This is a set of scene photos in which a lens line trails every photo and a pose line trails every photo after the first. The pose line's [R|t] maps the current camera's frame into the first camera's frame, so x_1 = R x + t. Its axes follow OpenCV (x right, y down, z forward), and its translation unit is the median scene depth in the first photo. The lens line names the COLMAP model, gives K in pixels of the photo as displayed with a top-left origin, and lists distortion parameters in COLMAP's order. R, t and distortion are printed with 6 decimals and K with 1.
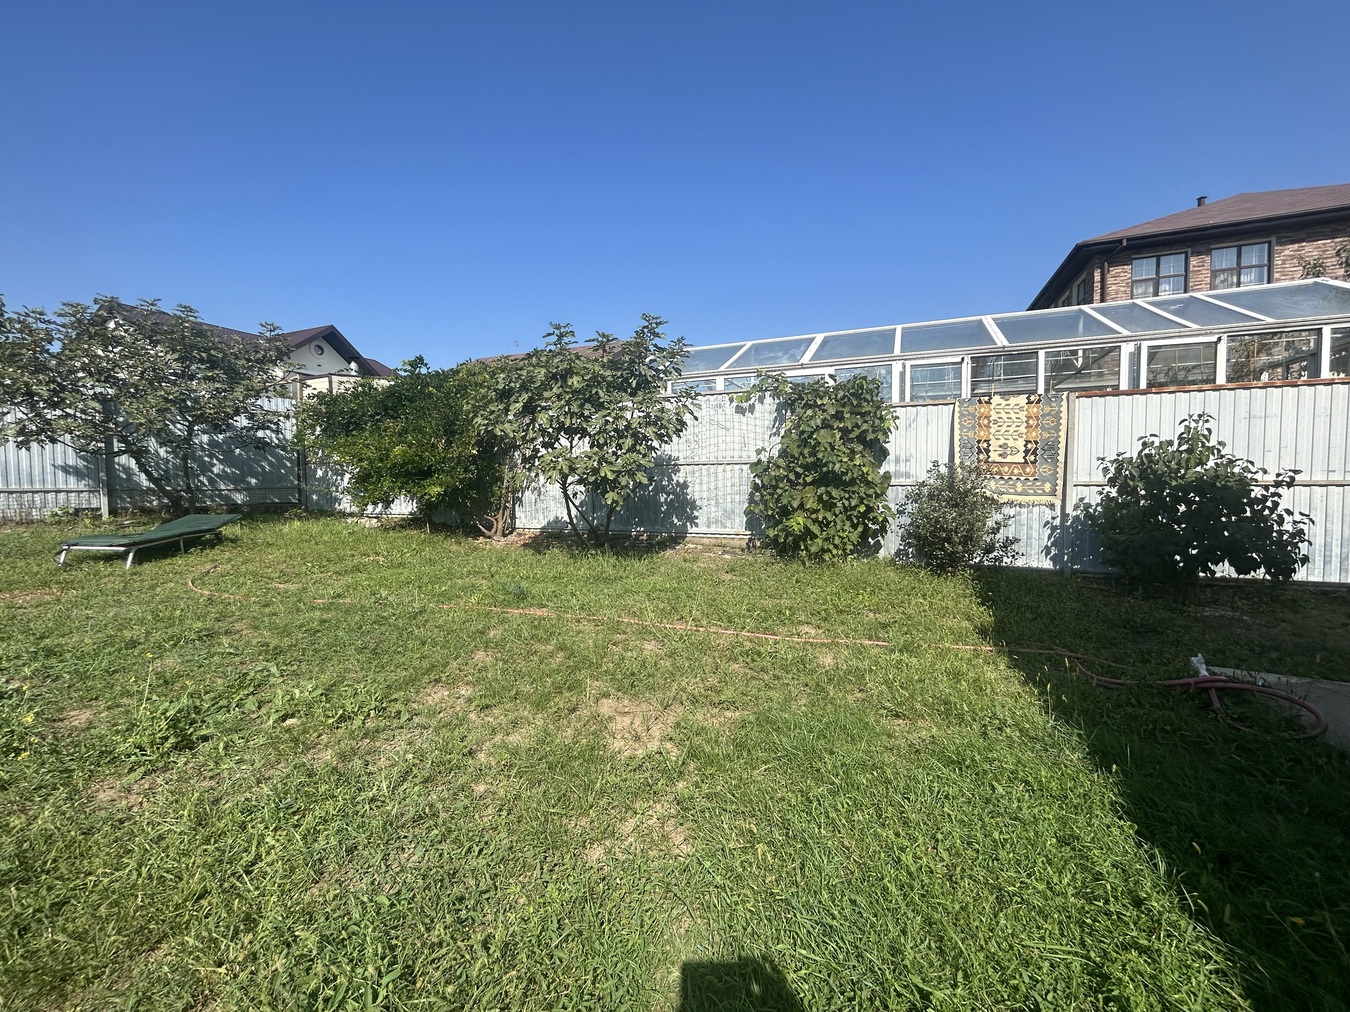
lens RADIAL K [[549.9, 0, 676.3], [0, 549.9, 504.3], [0, 0, 1]] dist [0.002060, 0.000388]
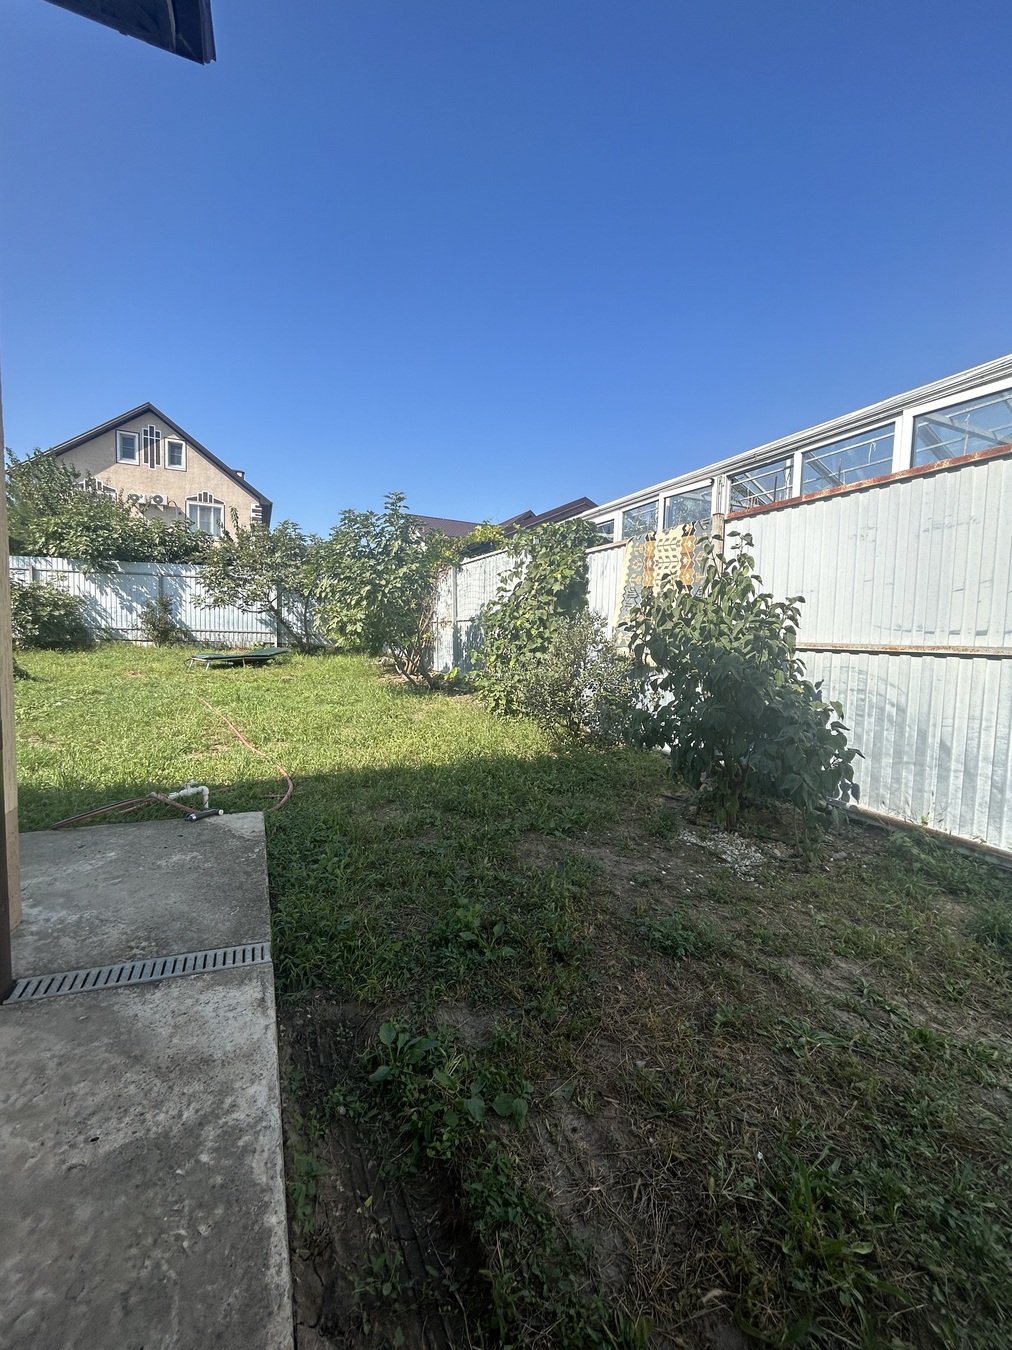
lens RADIAL K [[549.9, 0, 506.0], [0, 549.9, 675.0], [0, 0, 1]] dist [0.002060, 0.000388]
pose [[0.727753, 0.071714, -0.682079, 0.964418], [-0.060018, 0.997362, 0.040825, -0.010034], [0.683208, 0.011226, 0.730138, 0.283789]]
